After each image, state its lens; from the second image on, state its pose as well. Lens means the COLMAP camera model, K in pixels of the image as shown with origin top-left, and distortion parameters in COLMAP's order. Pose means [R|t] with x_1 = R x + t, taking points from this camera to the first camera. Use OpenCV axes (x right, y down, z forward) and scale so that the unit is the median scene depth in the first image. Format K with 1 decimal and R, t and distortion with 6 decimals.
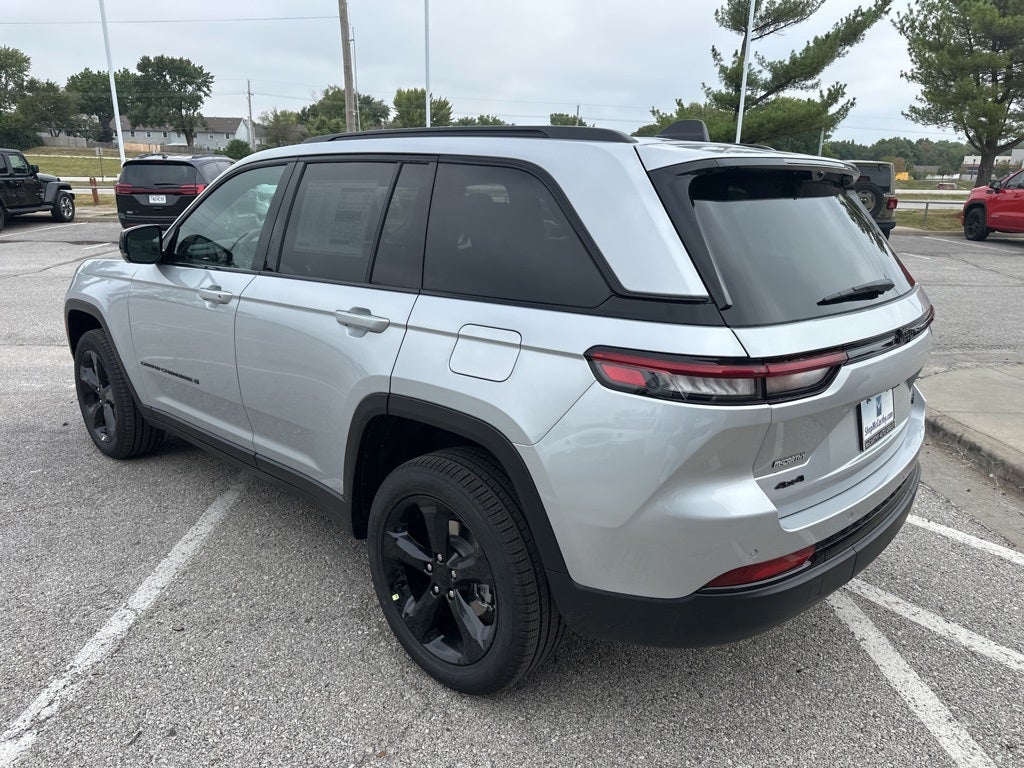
lens RADIAL K [[720.5, 0, 503.9], [0, 720.5, 380.2], [0, 0, 1]] dist [0.009171, -0.012280]
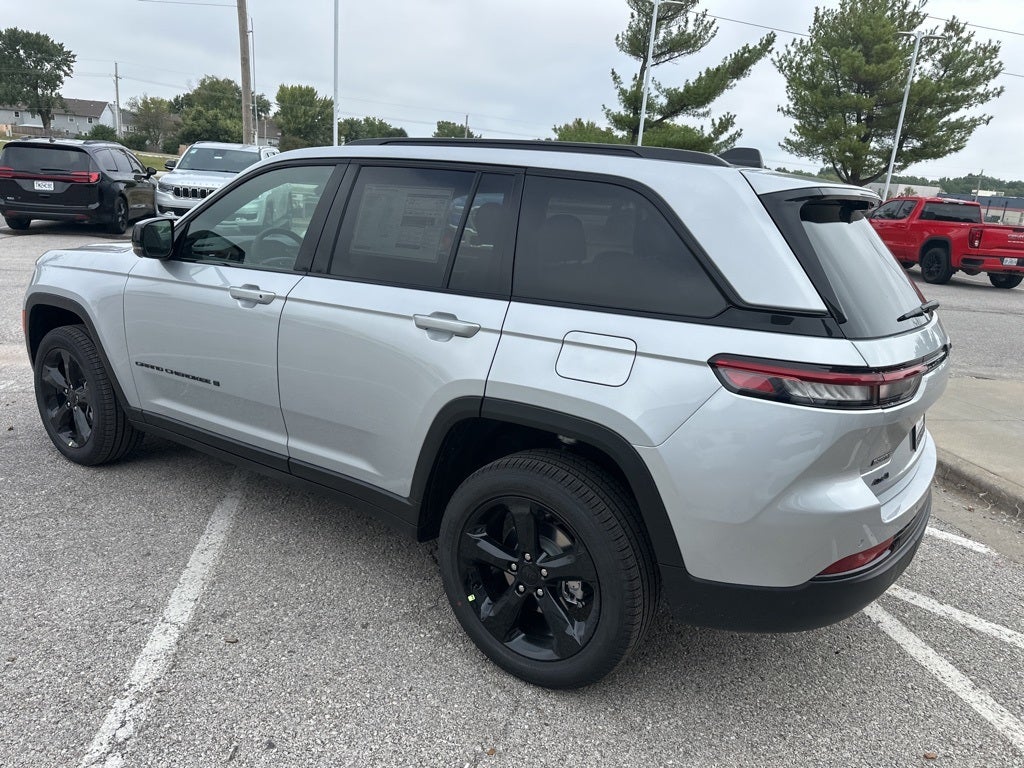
lens RADIAL K [[723.1, 0, 504.2], [0, 723.1, 373.4], [0, 0, 1]] dist [0.008338, -0.011147]
pose [[0.986807, 0.014152, 0.161283, -0.229936], [-0.011096, 0.999742, -0.019837, 0.004189], [-0.161522, 0.017785, 0.986709, -0.012992]]
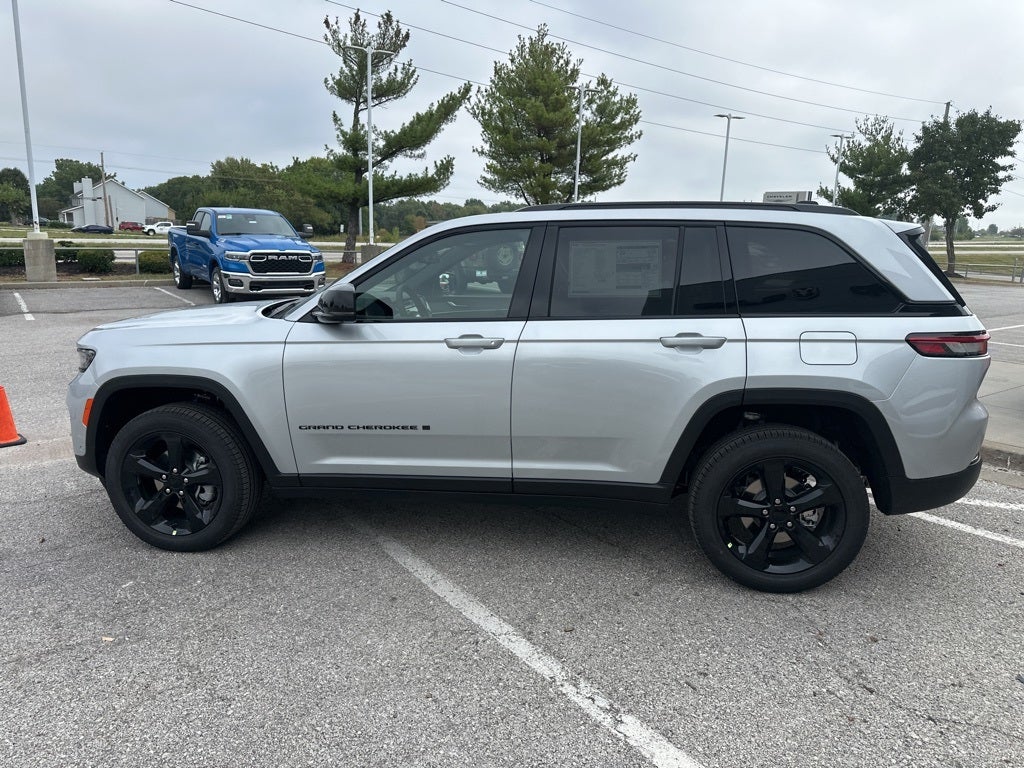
lens RADIAL K [[717.7, 0, 508.0], [0, 717.7, 374.1], [0, 0, 1]] dist [0.057185, -0.072367]
pose [[0.822839, -0.107545, 0.558005, -1.010277], [0.151518, 0.987902, -0.033030, -0.025117], [-0.547702, 0.111726, 0.829180, 0.064029]]
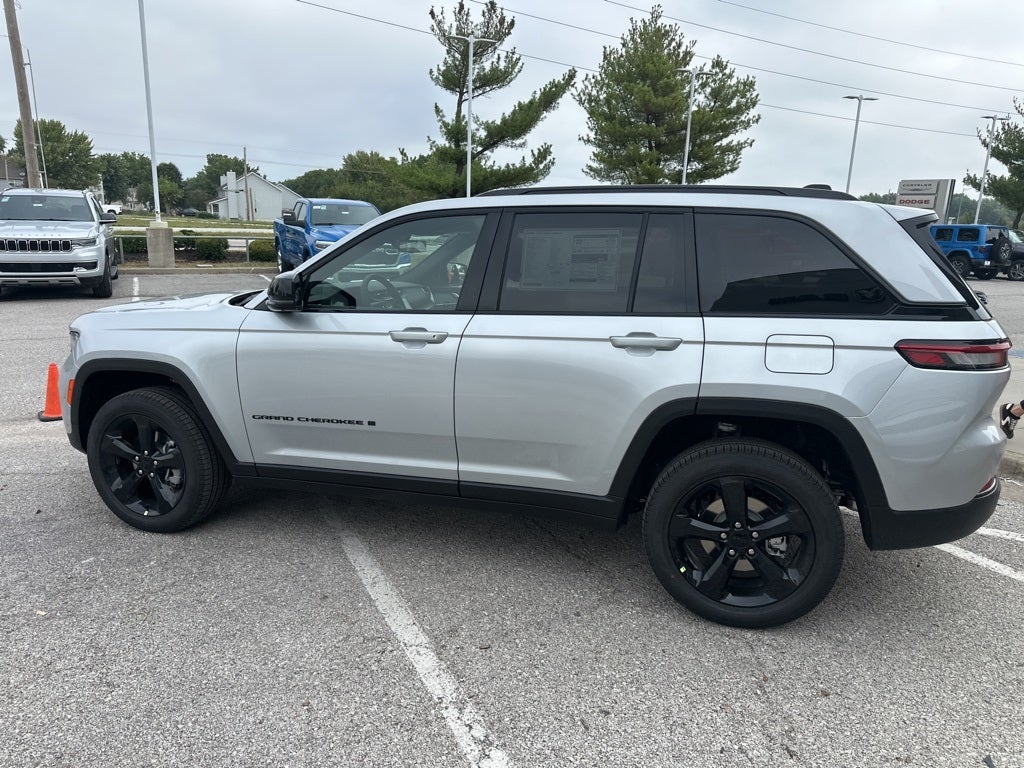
lens RADIAL K [[718.5, 0, 505.8], [0, 718.5, 384.5], [0, 0, 1]] dist [0.051076, -0.064825]
pose [[0.905453, -0.087225, 0.415386, -0.748355], [0.109154, 0.993593, -0.029292, -0.001763], [-0.410170, 0.071864, 0.909173, 0.001666]]
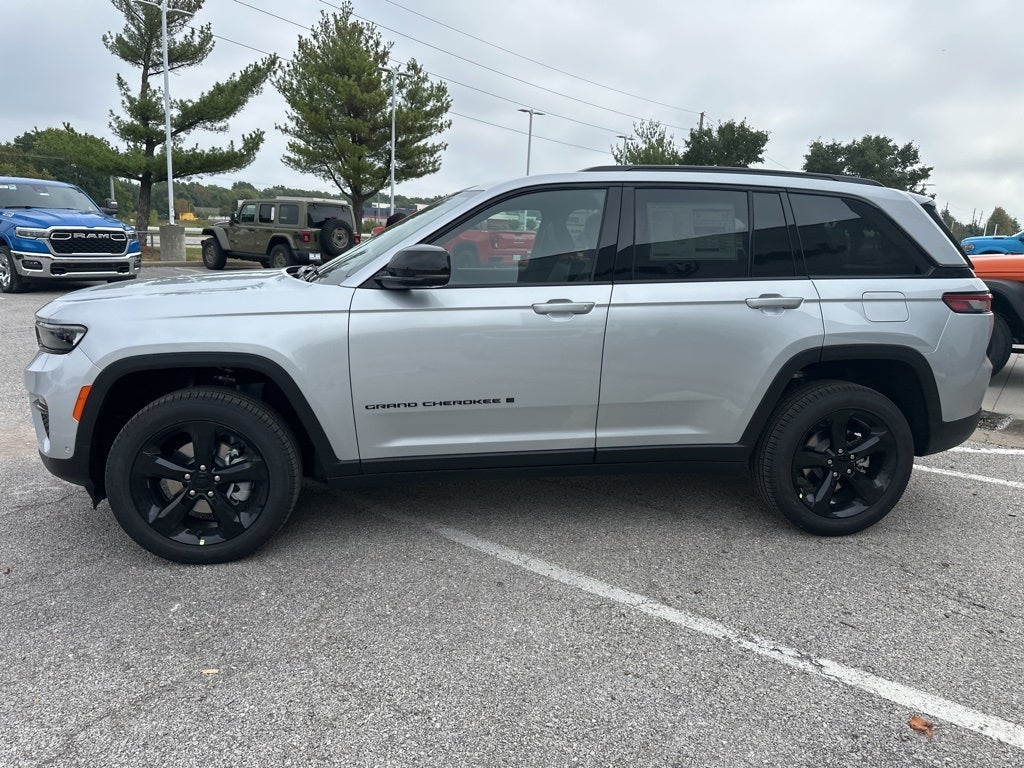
lens RADIAL K [[717.7, 0, 508.0], [0, 717.7, 374.1], [0, 0, 1]] dist [0.057185, -0.072367]
pose [[0.621881, -0.142407, 0.770055, -1.315818], [0.188478, 0.981640, 0.029325, -0.069260], [-0.760092, 0.126901, 0.637303, 0.418543]]
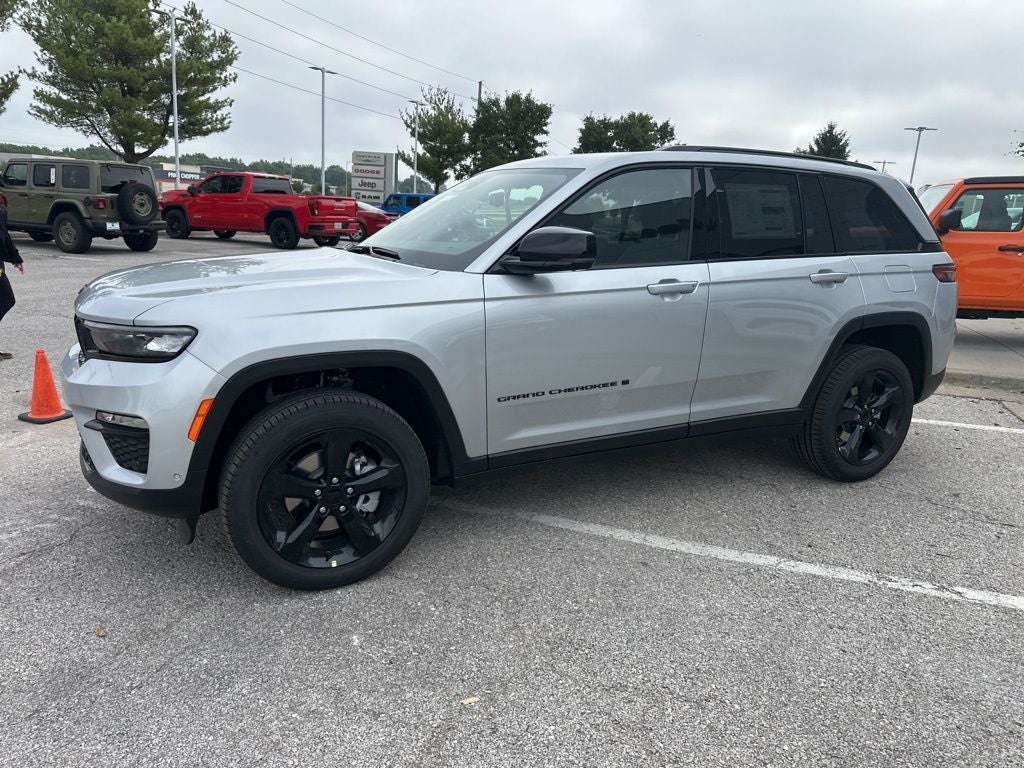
lens RADIAL K [[717.7, 0, 508.0], [0, 717.7, 374.1], [0, 0, 1]] dist [0.057185, -0.072367]
pose [[0.355693, -0.207975, 0.911169, -1.540485], [0.219713, 0.966211, 0.134769, -0.197289], [-0.908410, 0.152260, 0.389370, 0.851824]]
